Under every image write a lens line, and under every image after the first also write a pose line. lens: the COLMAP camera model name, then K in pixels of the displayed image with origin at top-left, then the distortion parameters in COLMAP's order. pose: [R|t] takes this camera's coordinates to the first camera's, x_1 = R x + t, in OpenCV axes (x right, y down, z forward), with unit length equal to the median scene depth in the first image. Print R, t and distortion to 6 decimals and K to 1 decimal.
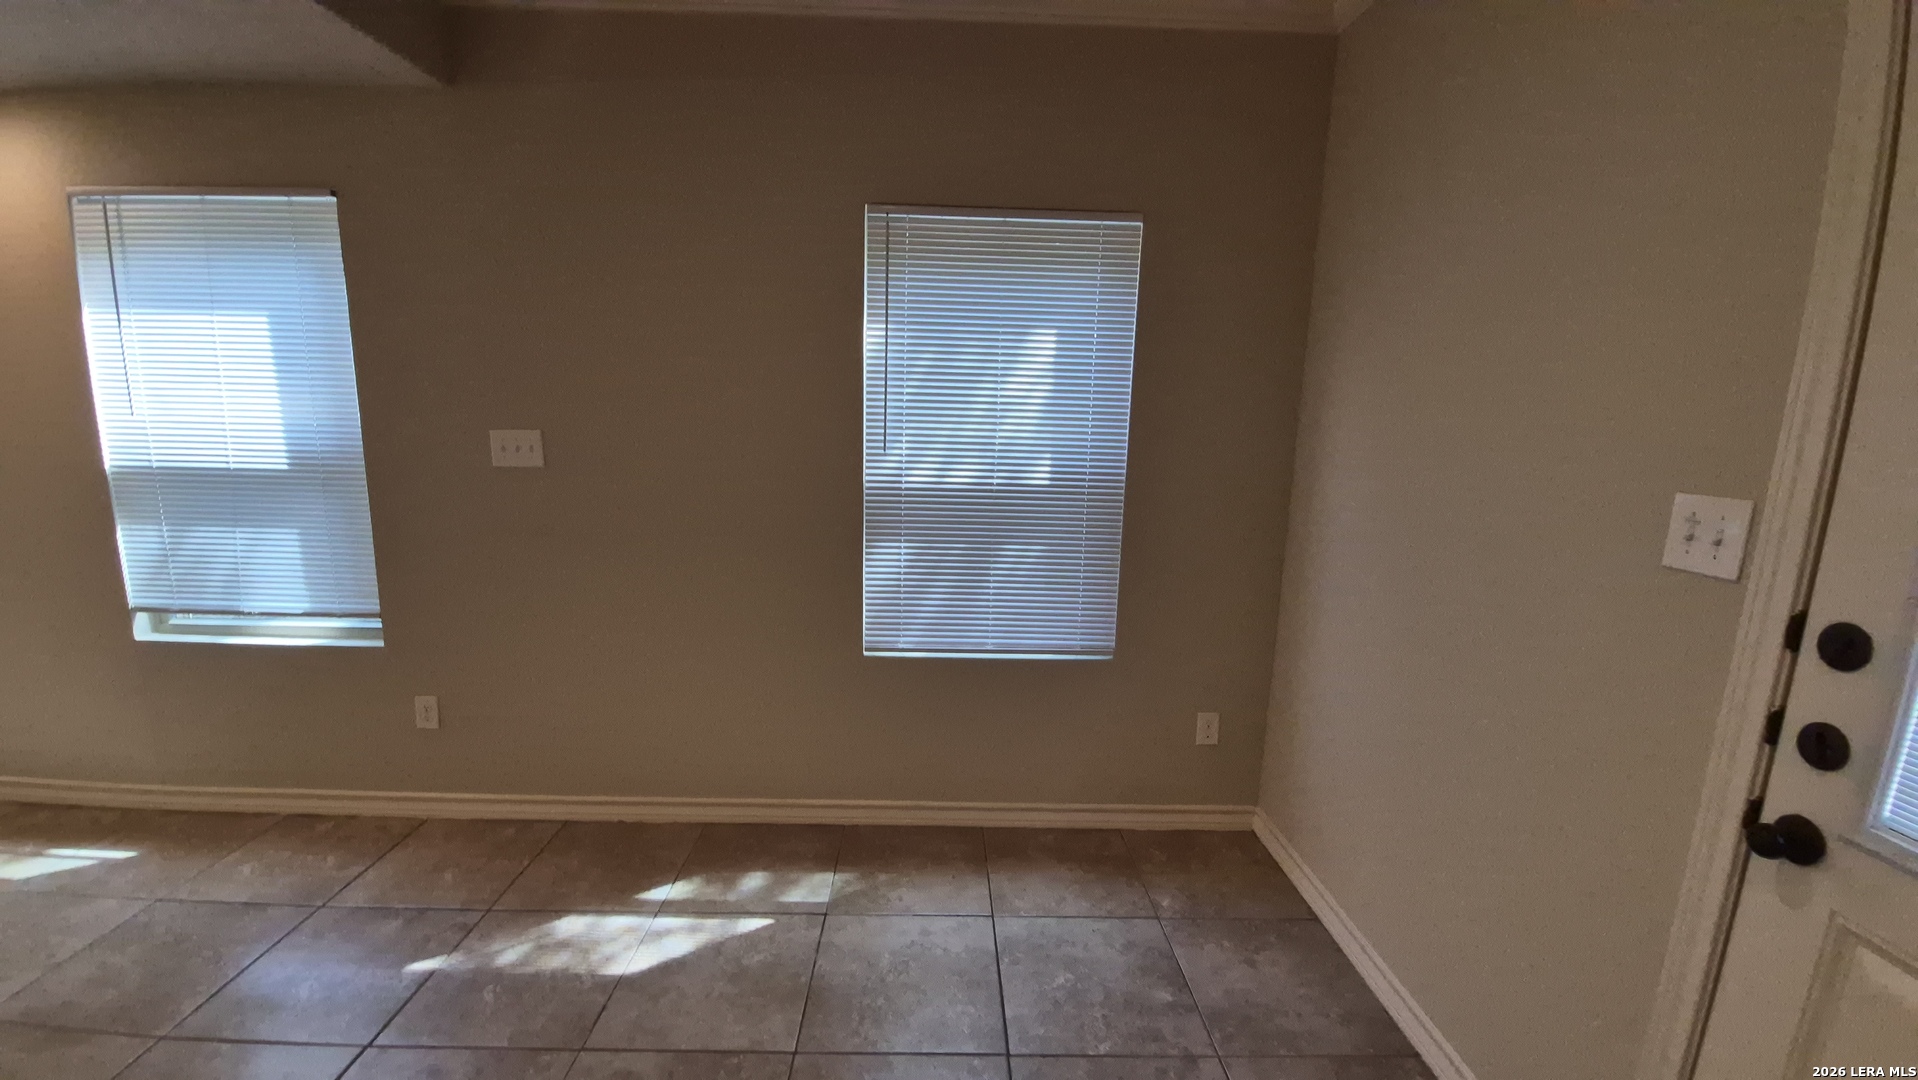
lens RADIAL K [[777.7, 0, 959.0], [0, 777.7, 540.0], [0, 0, 1]] dist [-0.000999, -0.000218]
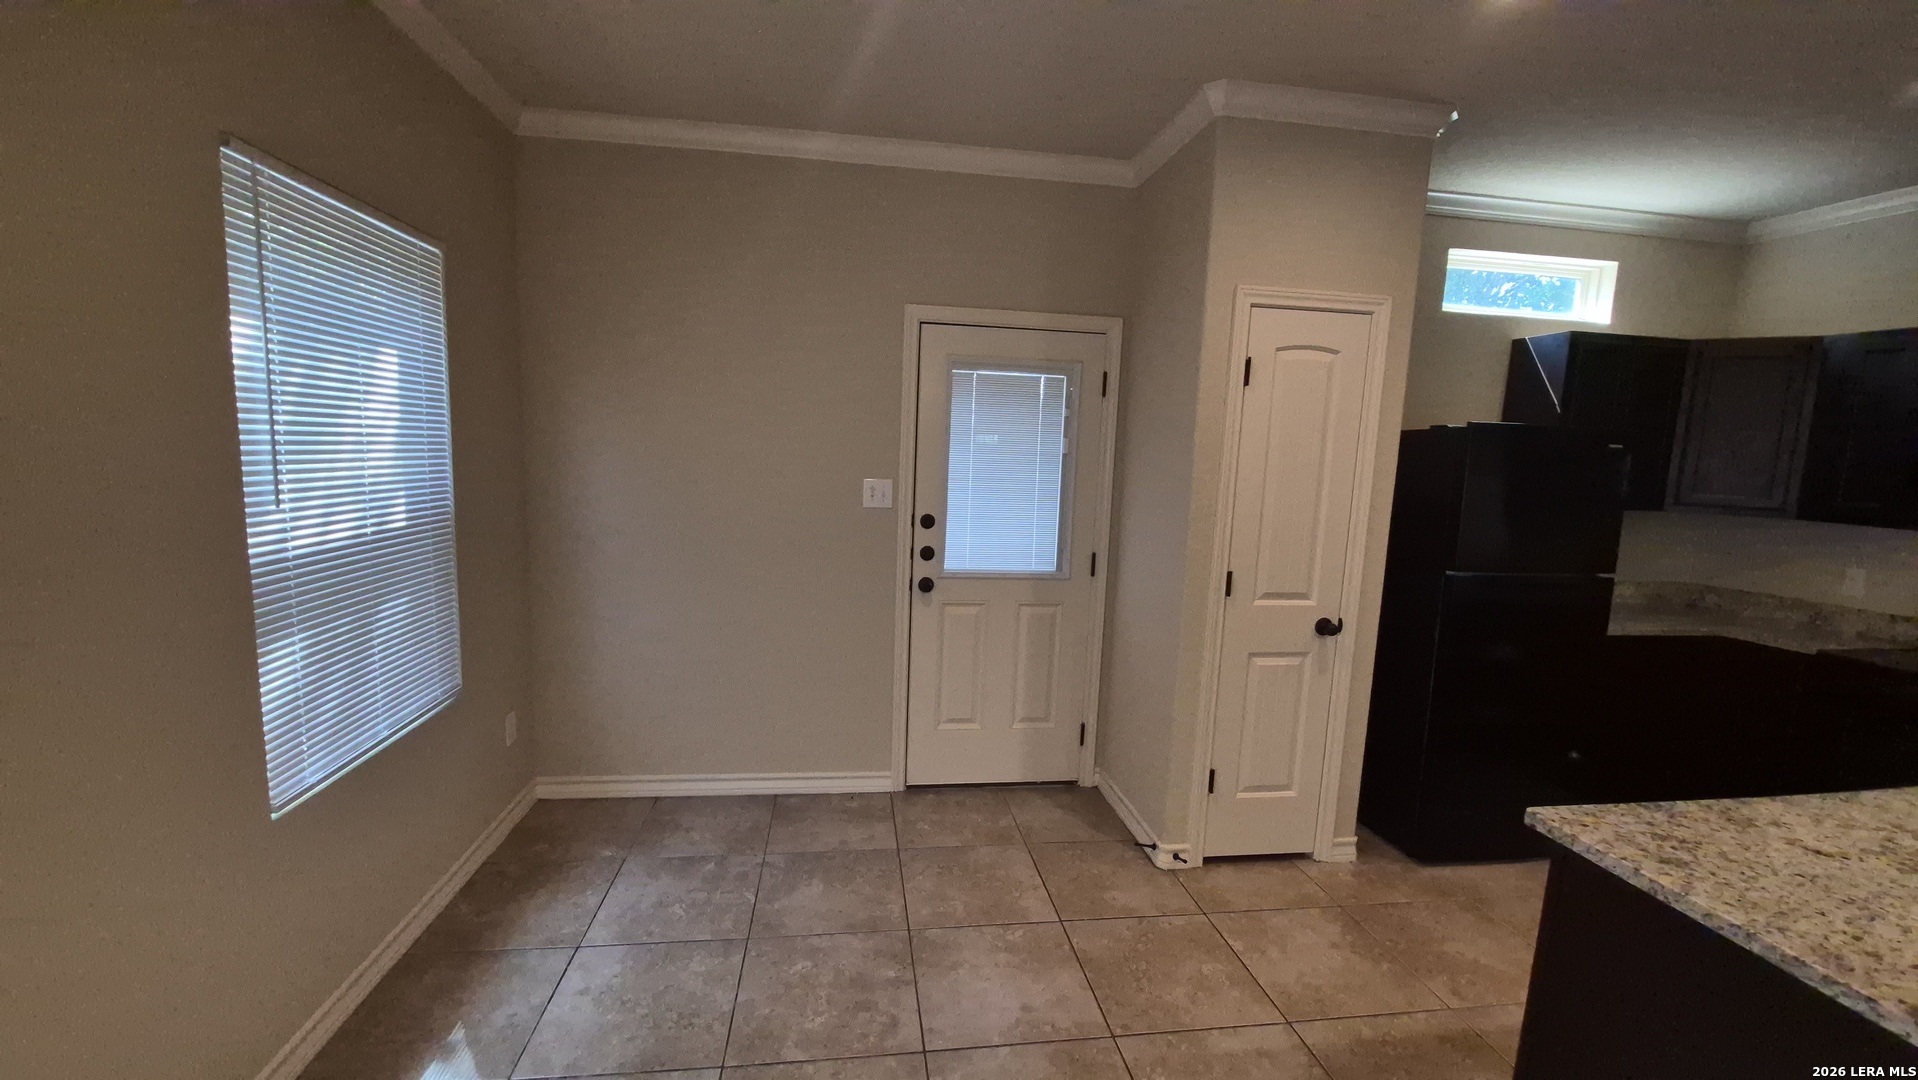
lens RADIAL K [[765.8, 0, 953.0], [0, 765.8, 547.4], [0, 0, 1]] dist [-0.003152, -0.000712]
pose [[-0.117953, -0.156999, 0.980530, -0.825678], [0.128984, 0.976635, 0.171892, -0.119130], [-0.984607, 0.146748, -0.094947, 0.490665]]
